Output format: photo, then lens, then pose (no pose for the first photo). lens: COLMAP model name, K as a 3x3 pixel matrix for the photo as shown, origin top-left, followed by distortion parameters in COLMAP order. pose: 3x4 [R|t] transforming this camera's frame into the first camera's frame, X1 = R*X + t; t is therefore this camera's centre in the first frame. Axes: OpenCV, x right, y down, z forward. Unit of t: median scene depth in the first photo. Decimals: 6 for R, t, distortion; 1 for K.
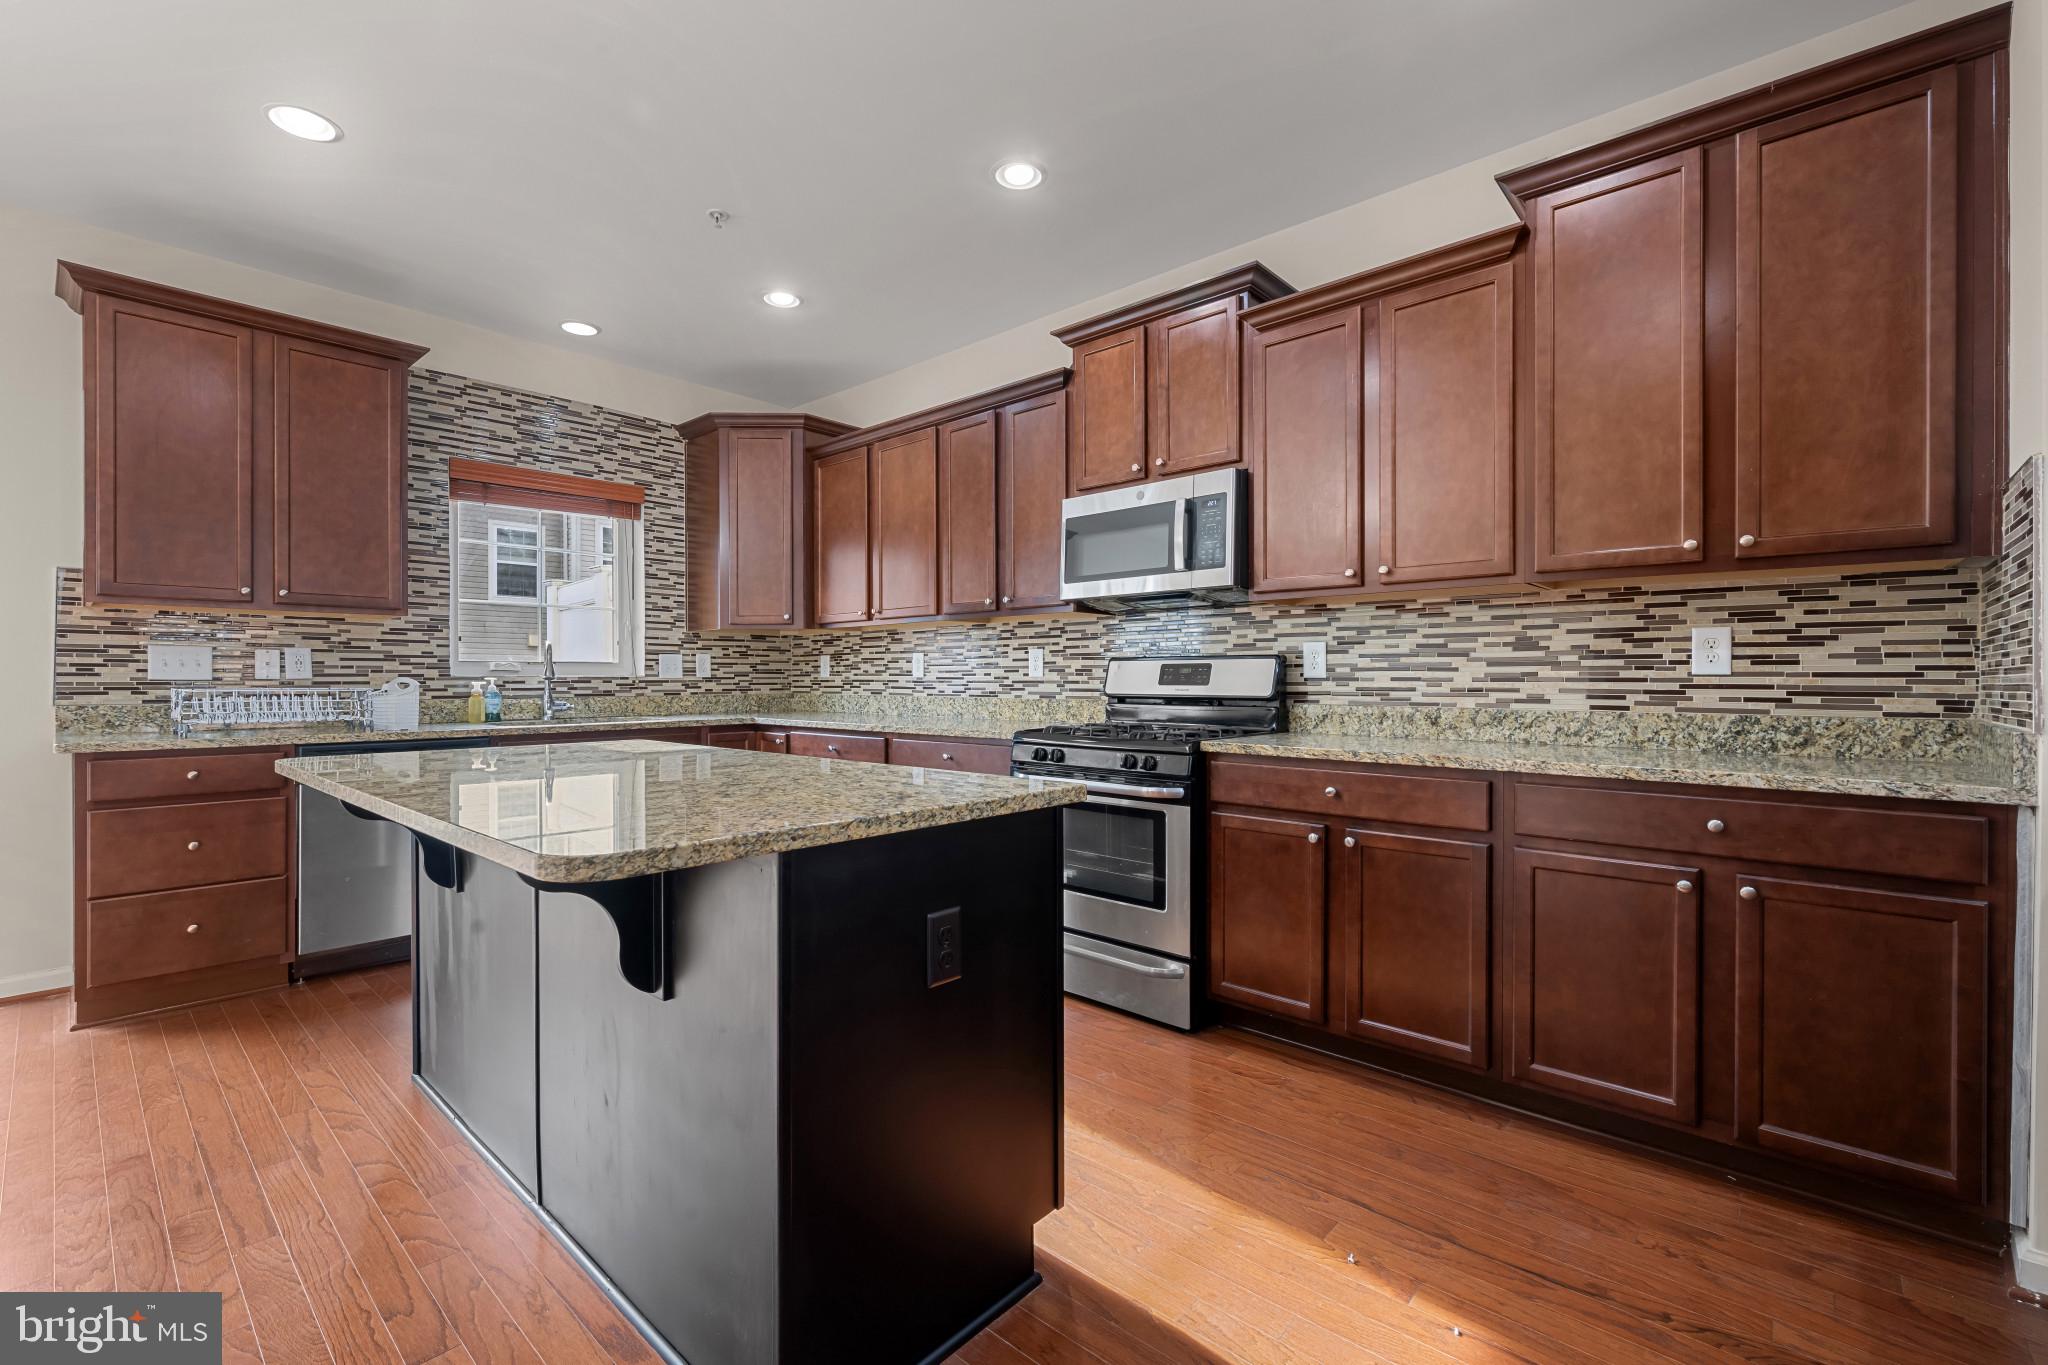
lens RADIAL K [[876.9, 0, 1012.4], [0, 876.9, 679.1], [0, 0, 1]] dist [-0.000776, -0.000460]
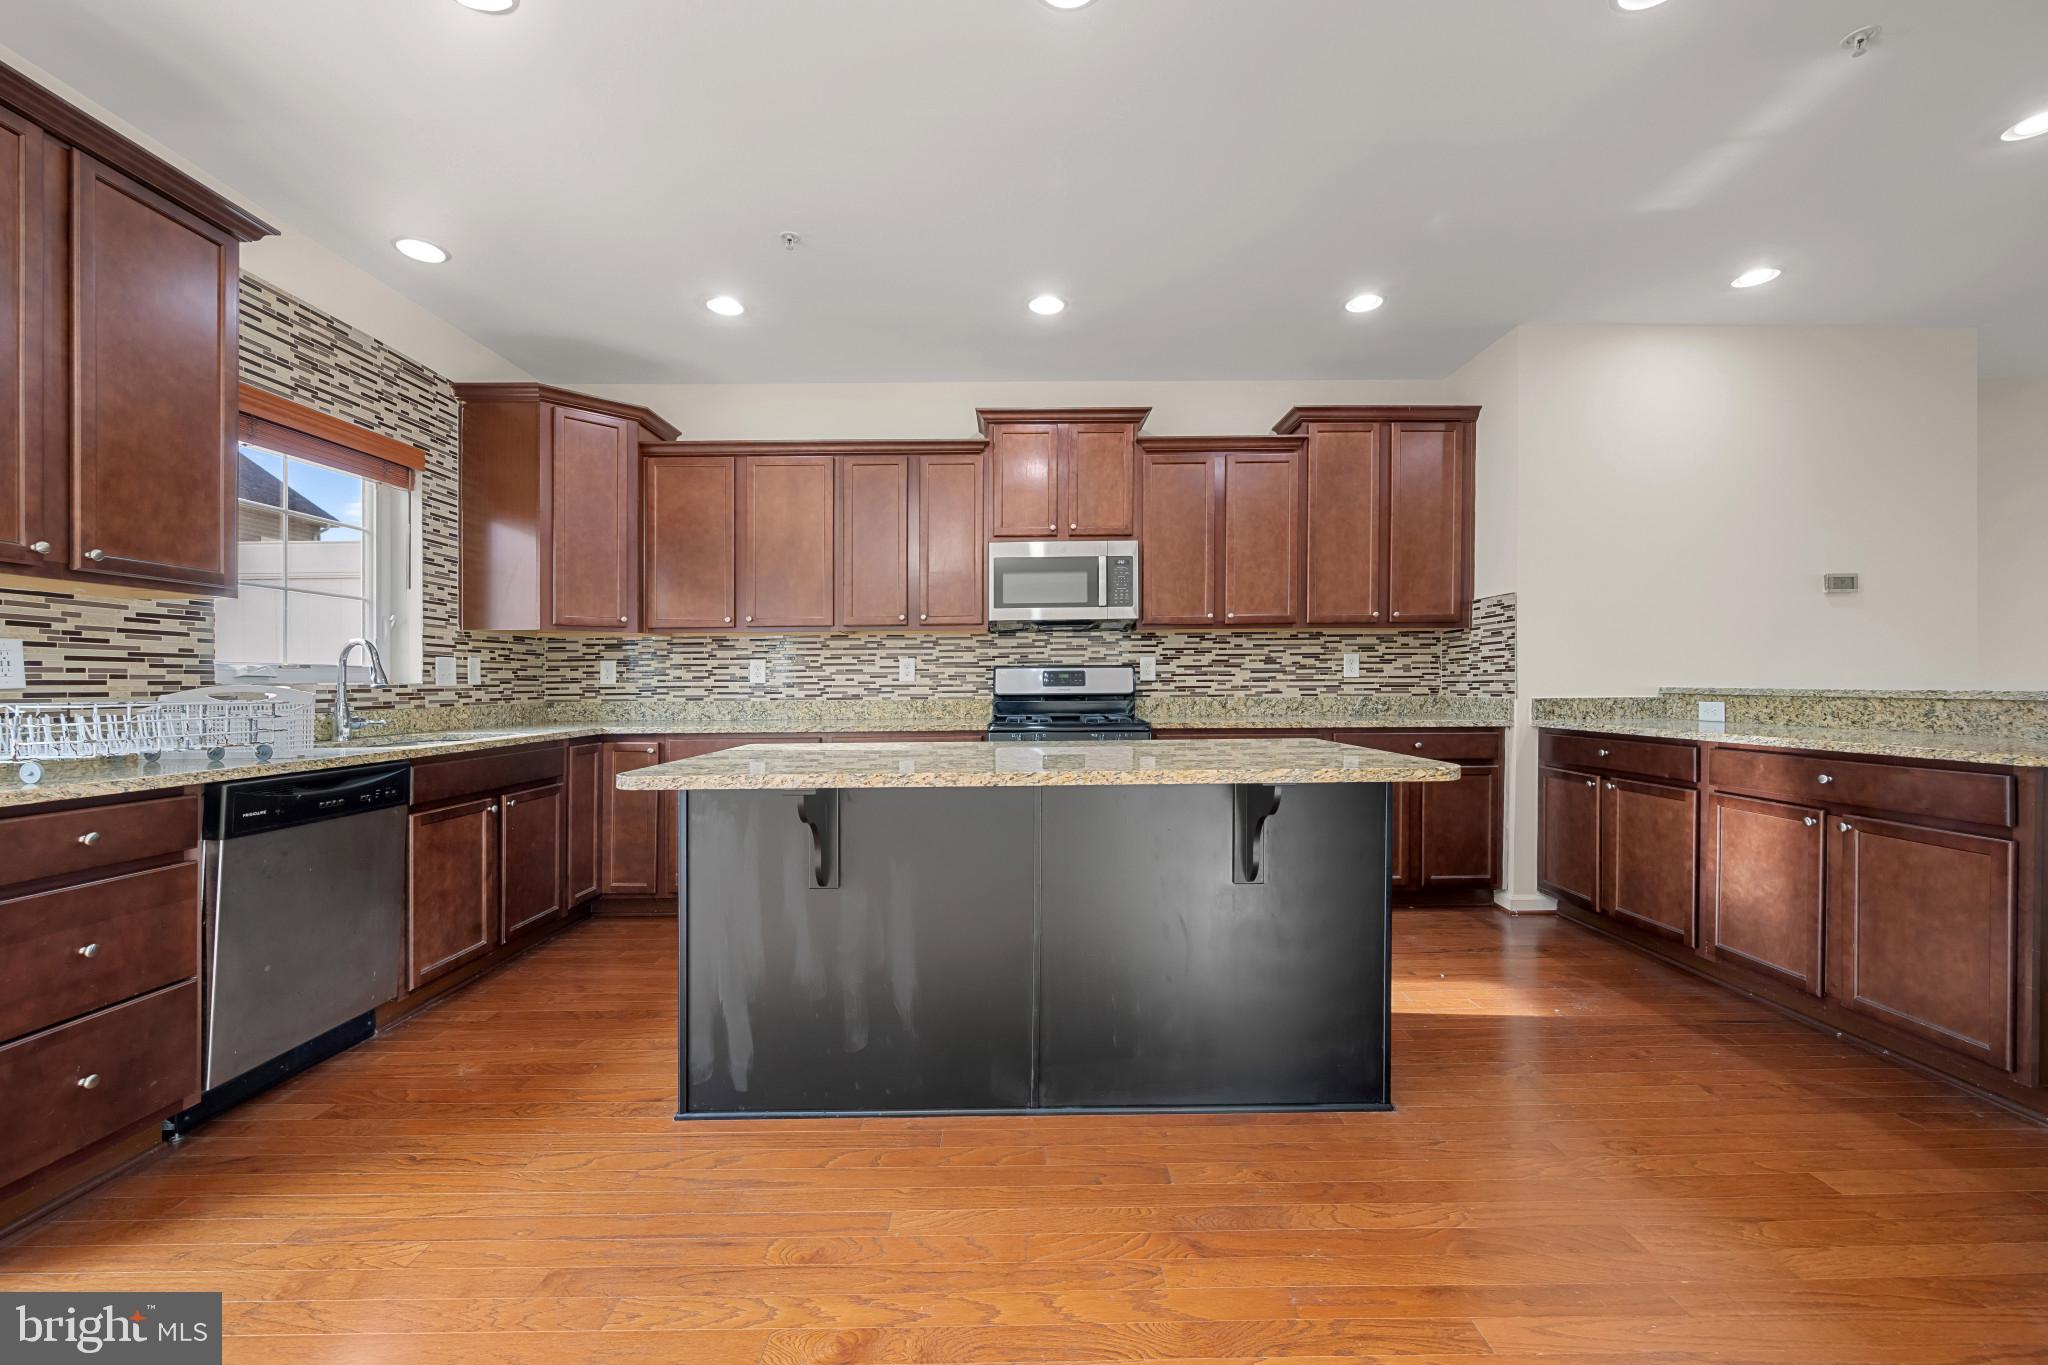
lens RADIAL K [[817.9, 0, 1031.2], [0, 817.9, 670.4], [0, 0, 1]] dist [0.000138, -0.000078]
pose [[0.731681, 0.005239, 0.681627, -0.629998], [0.008853, 0.999813, -0.017188, 0.002988], [-0.681589, 0.018611, 0.731498, 0.078063]]
